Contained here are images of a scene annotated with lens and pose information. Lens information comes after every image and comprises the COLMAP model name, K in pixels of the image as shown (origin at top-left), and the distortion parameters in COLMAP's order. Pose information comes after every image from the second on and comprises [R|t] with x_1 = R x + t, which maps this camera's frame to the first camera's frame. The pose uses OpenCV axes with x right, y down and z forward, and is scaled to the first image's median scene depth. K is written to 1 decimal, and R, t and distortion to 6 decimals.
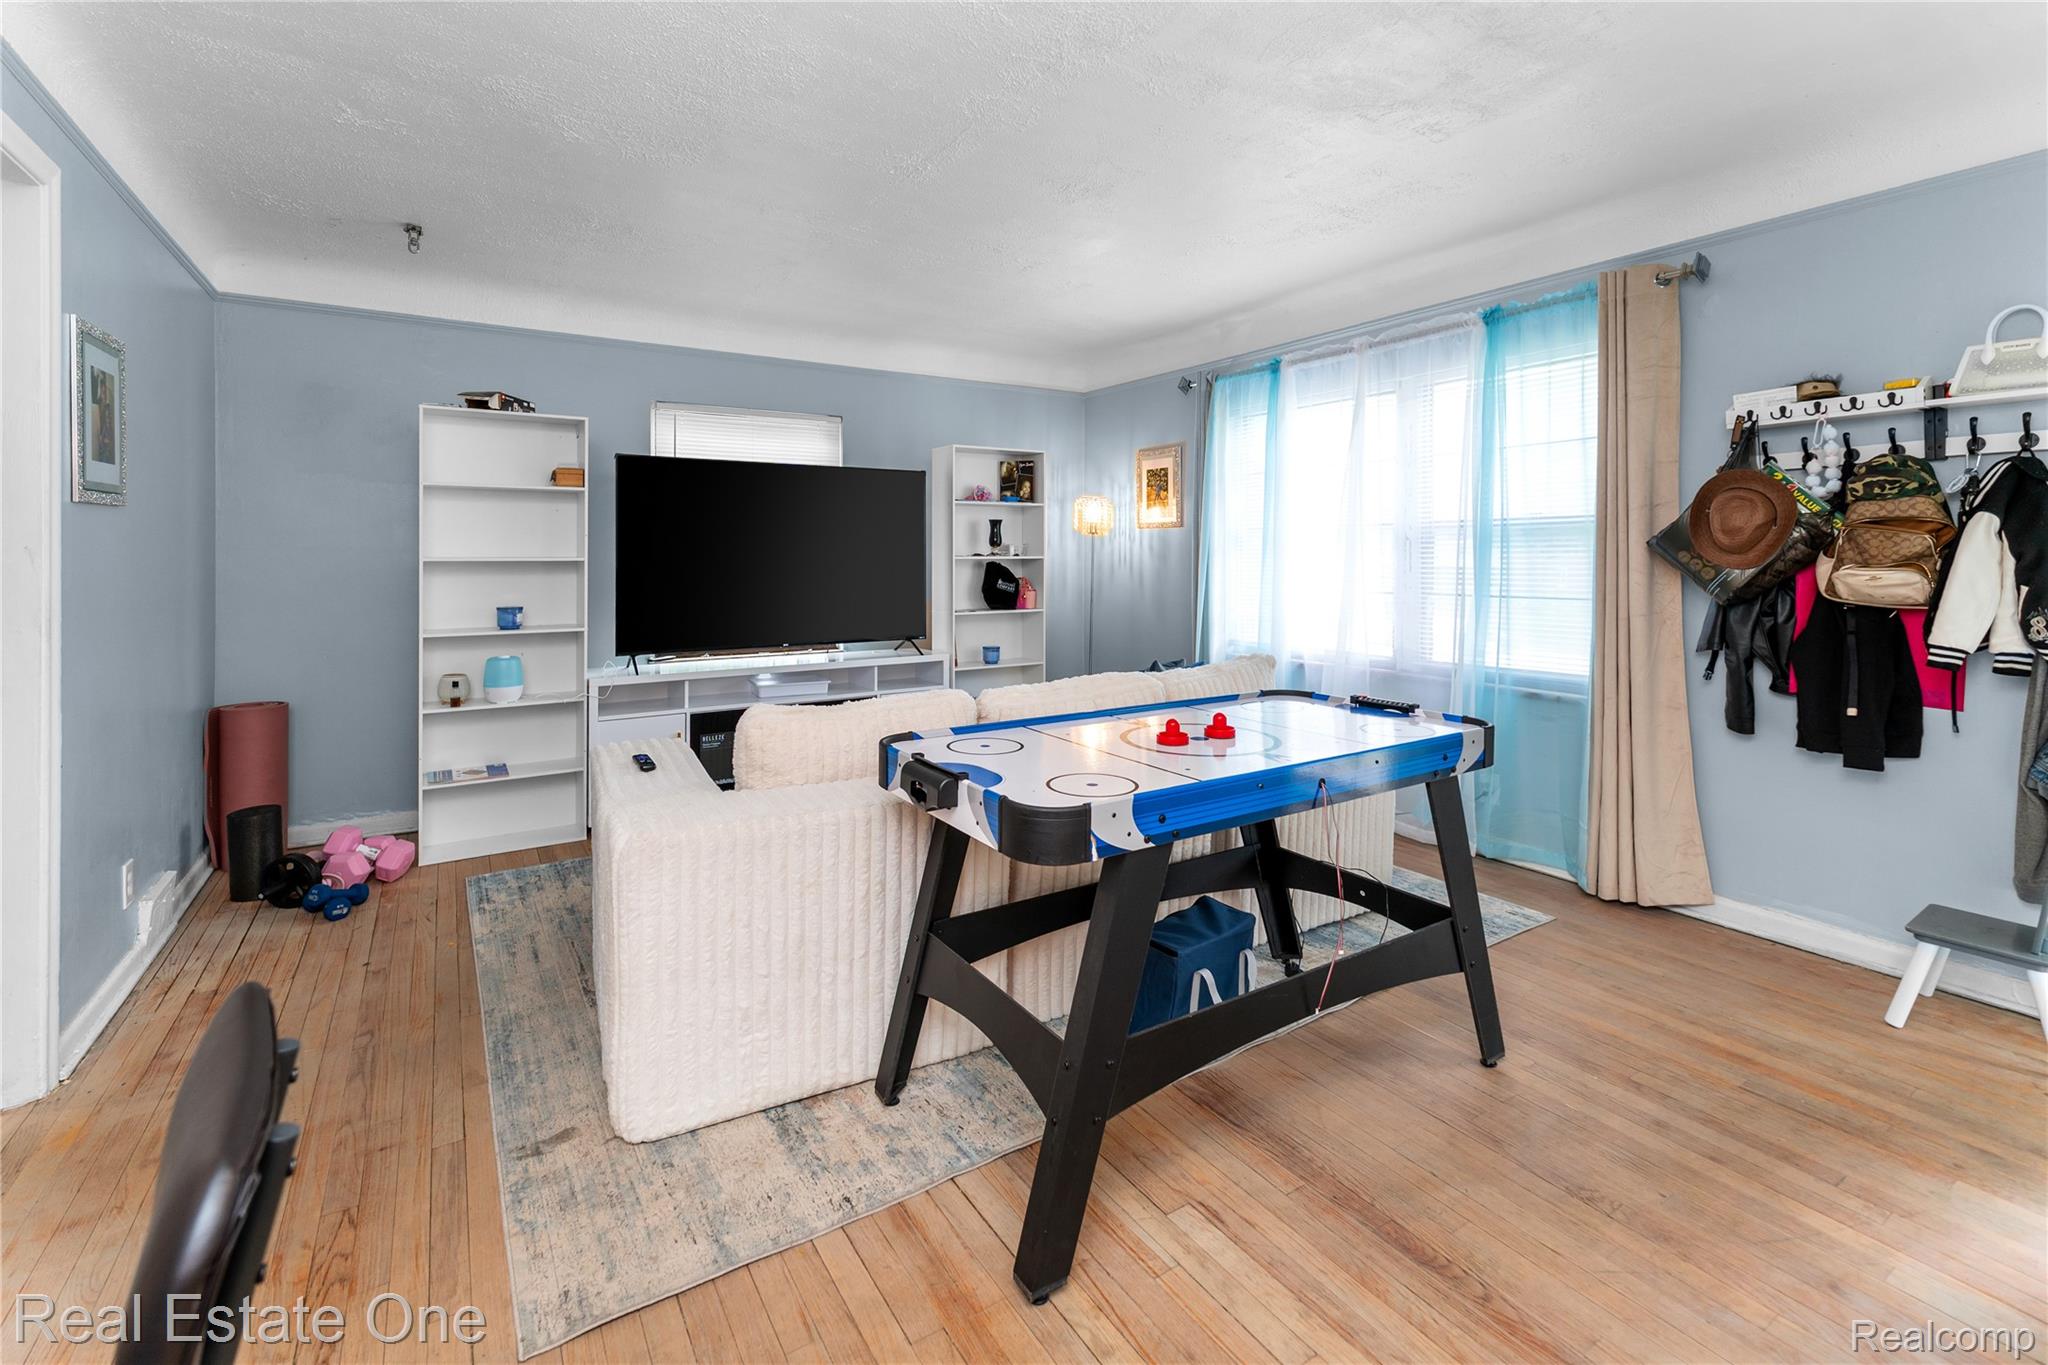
lens RADIAL K [[893.5, 0, 1024.0], [0, 893.5, 682.5], [0, 0, 1]] dist [0.000179, 0.000022]
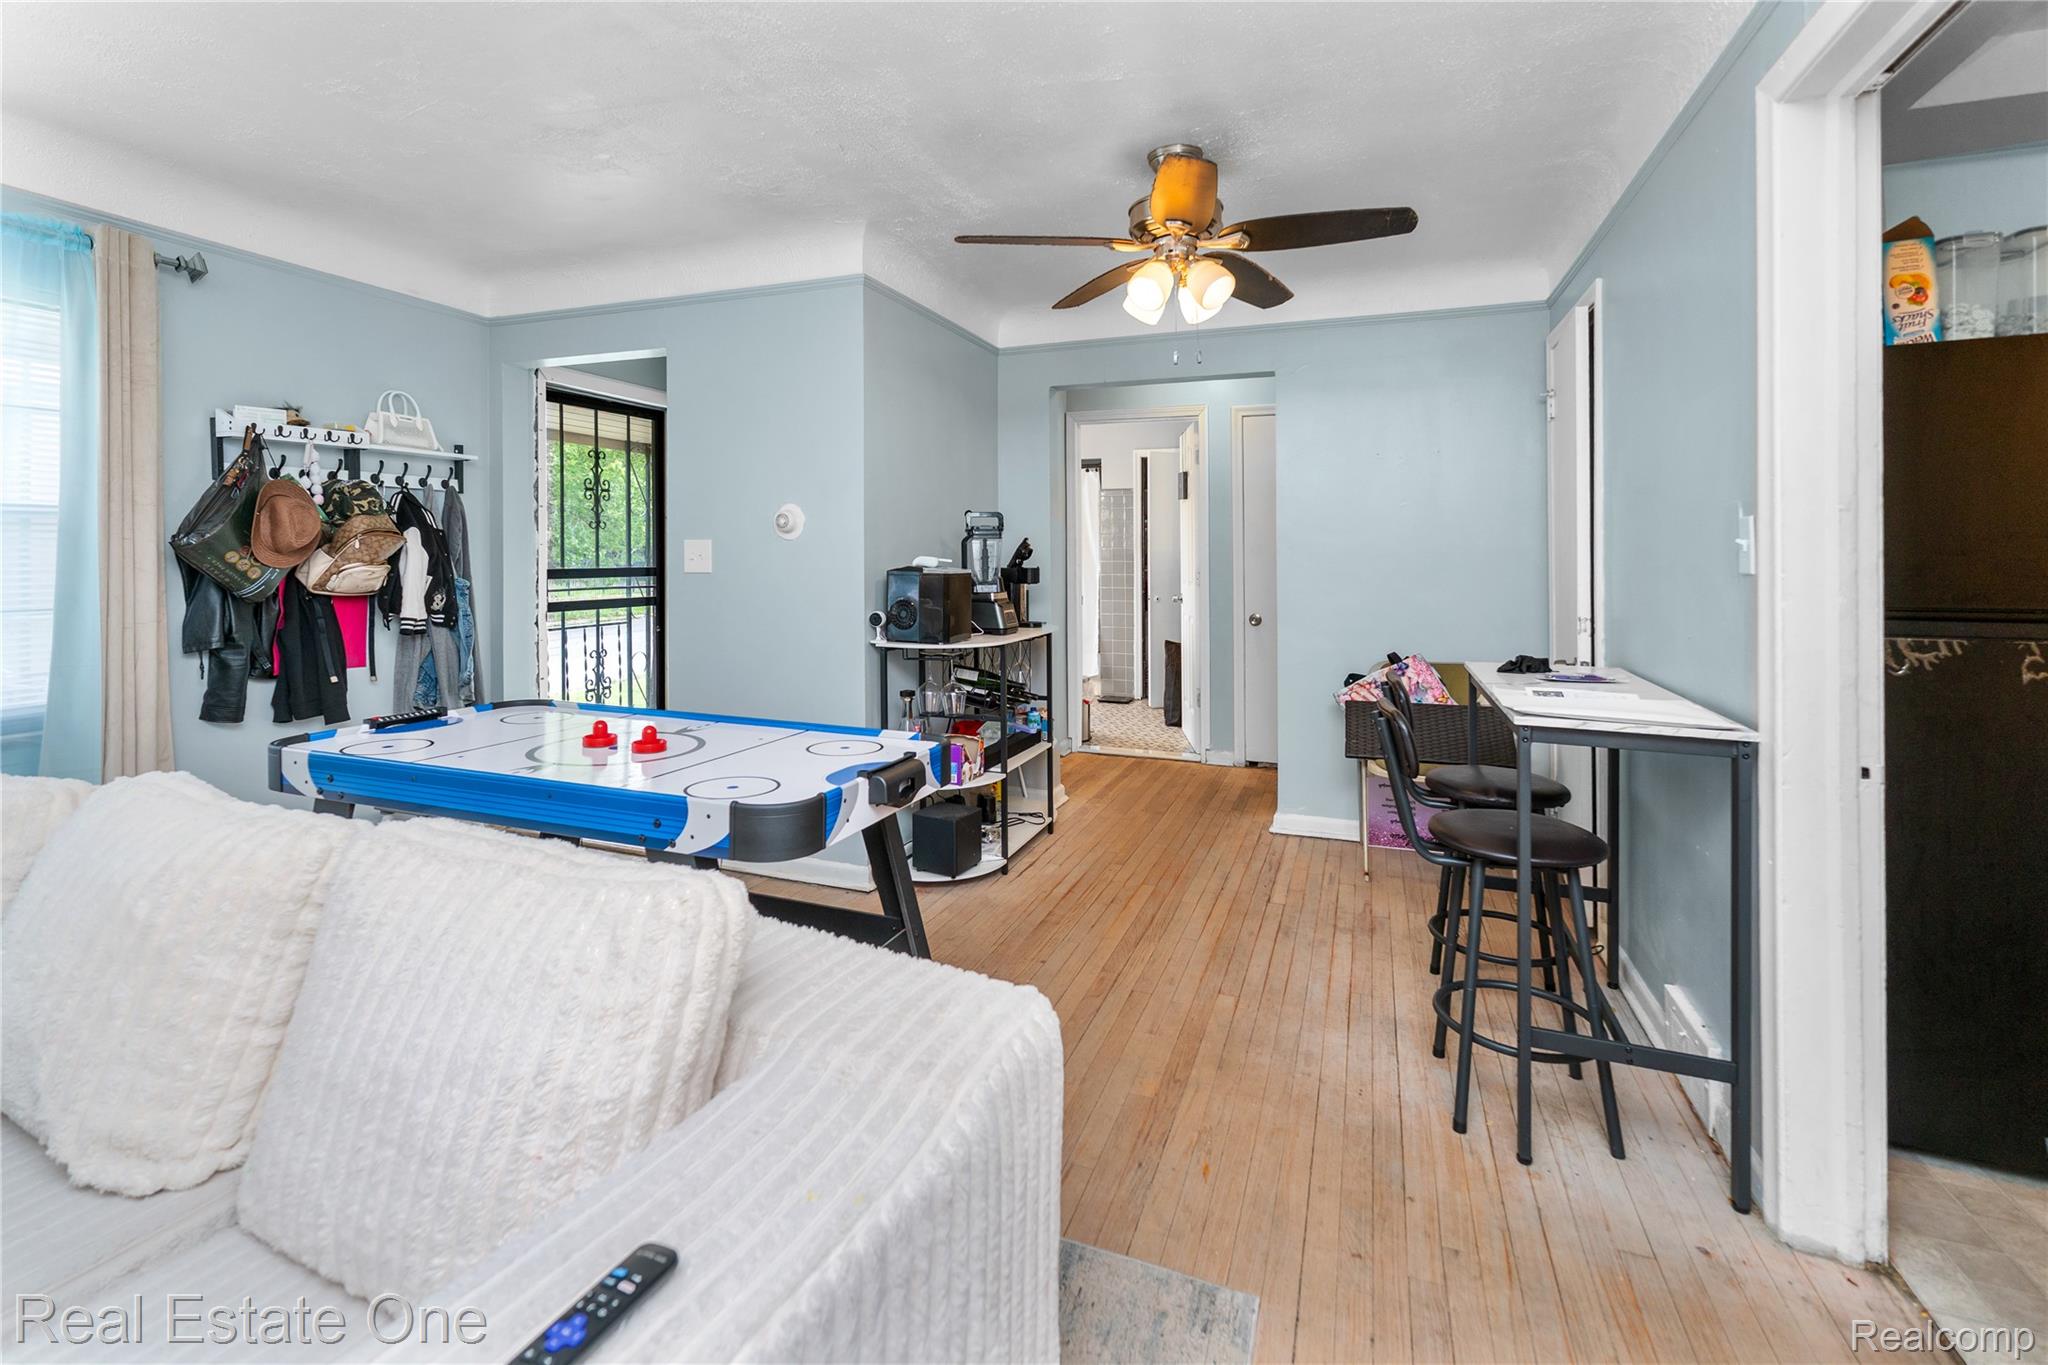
lens RADIAL K [[893.5, 0, 1024.0], [0, 893.5, 682.5], [0, 0, 1]] dist [0.000179, 0.000022]
pose [[-0.598388, -0.117267, 0.792578, -0.659006], [0.104141, 0.969455, 0.222062, -0.142641], [-0.794410, 0.215419, -0.567898, 0.947878]]
